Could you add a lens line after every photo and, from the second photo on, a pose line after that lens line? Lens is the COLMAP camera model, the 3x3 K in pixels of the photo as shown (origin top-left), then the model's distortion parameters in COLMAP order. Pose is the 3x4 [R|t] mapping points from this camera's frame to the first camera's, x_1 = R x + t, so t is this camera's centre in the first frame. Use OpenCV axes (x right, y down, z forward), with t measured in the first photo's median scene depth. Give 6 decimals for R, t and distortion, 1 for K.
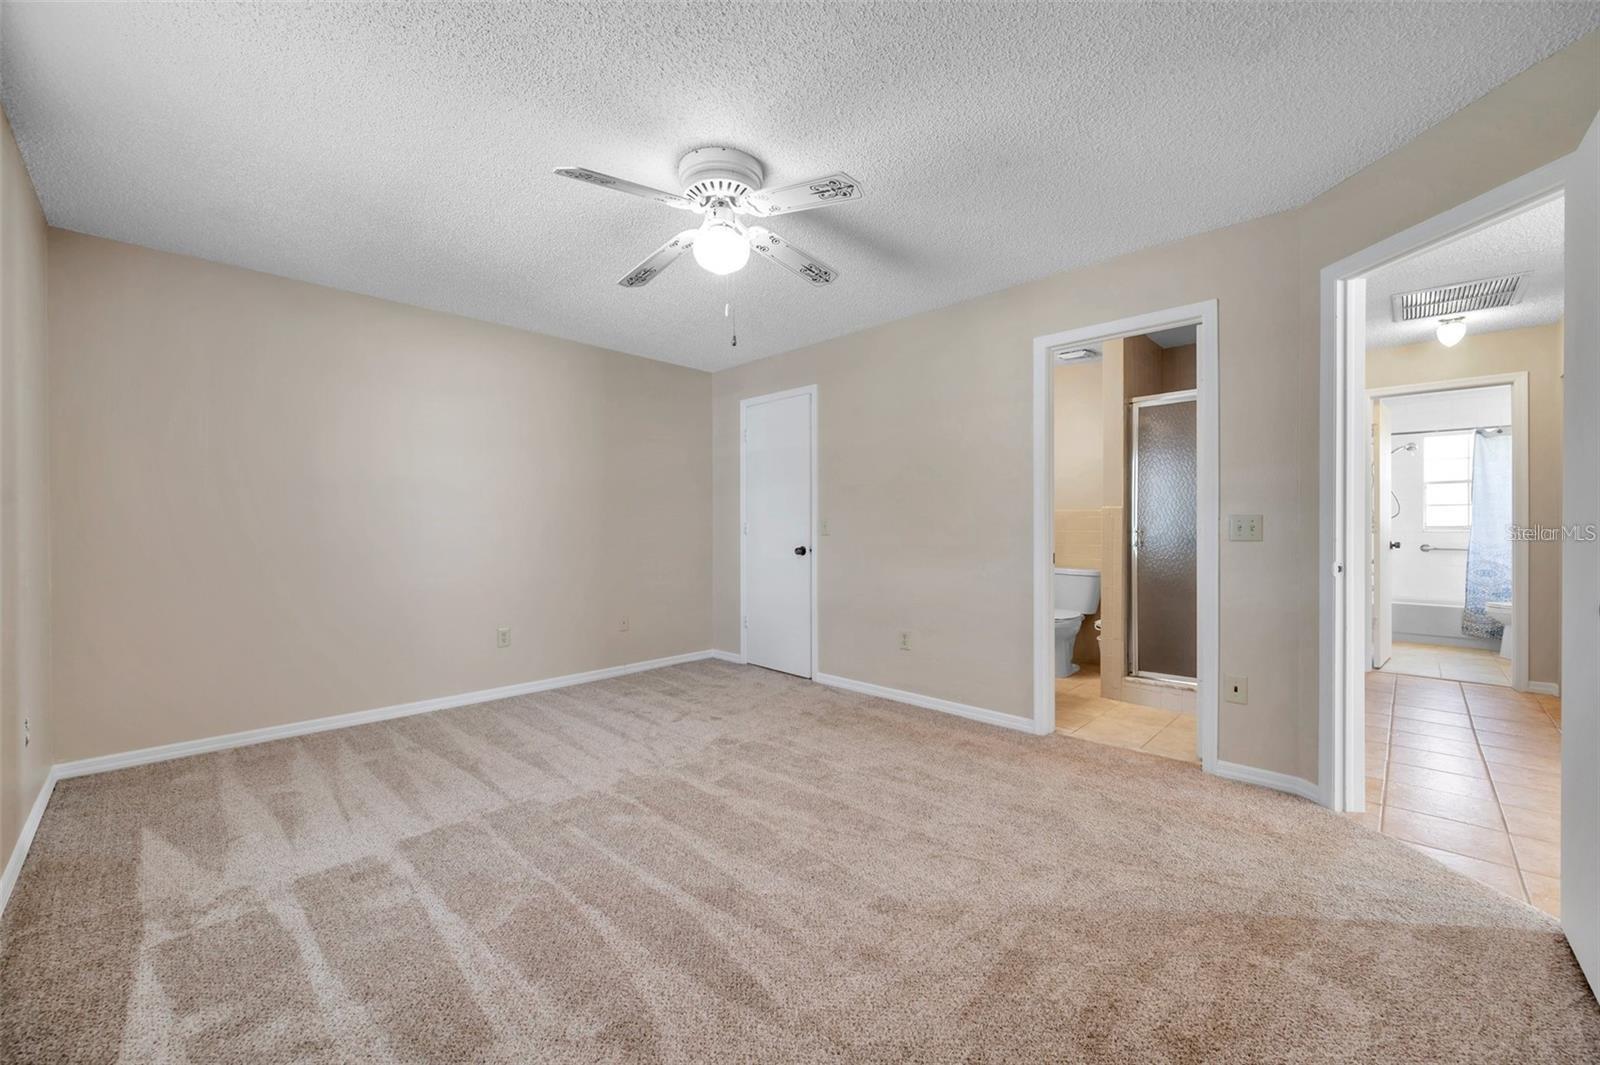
lens RADIAL K [[631.1, 0, 798.9], [0, 631.1, 530.0], [0, 0, 1]] dist [-0.001700, -0.000290]
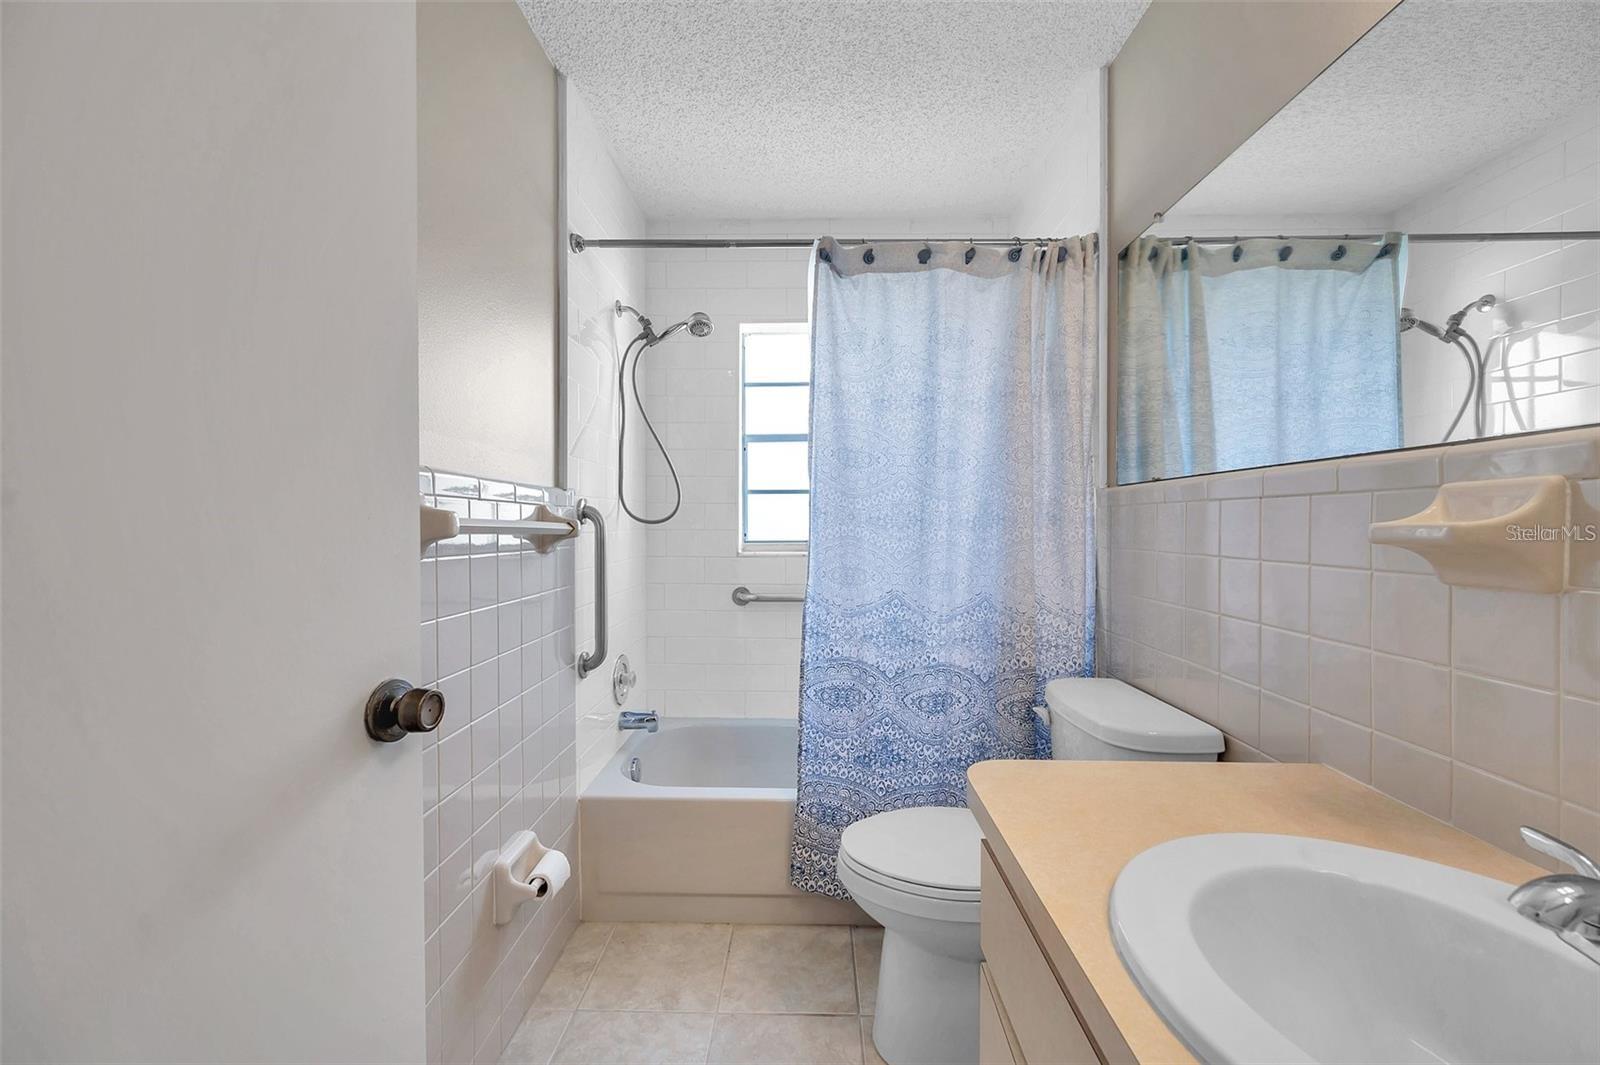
lens RADIAL K [[631.1, 0, 798.9], [0, 631.1, 530.0], [0, 0, 1]] dist [-0.001700, -0.000290]
pose [[0.729647, -0.001233, 0.683823, 0.842599], [0.002613, 0.999996, -0.000984, -0.016318], [-0.683819, 0.002505, 0.729648, 0.767702]]
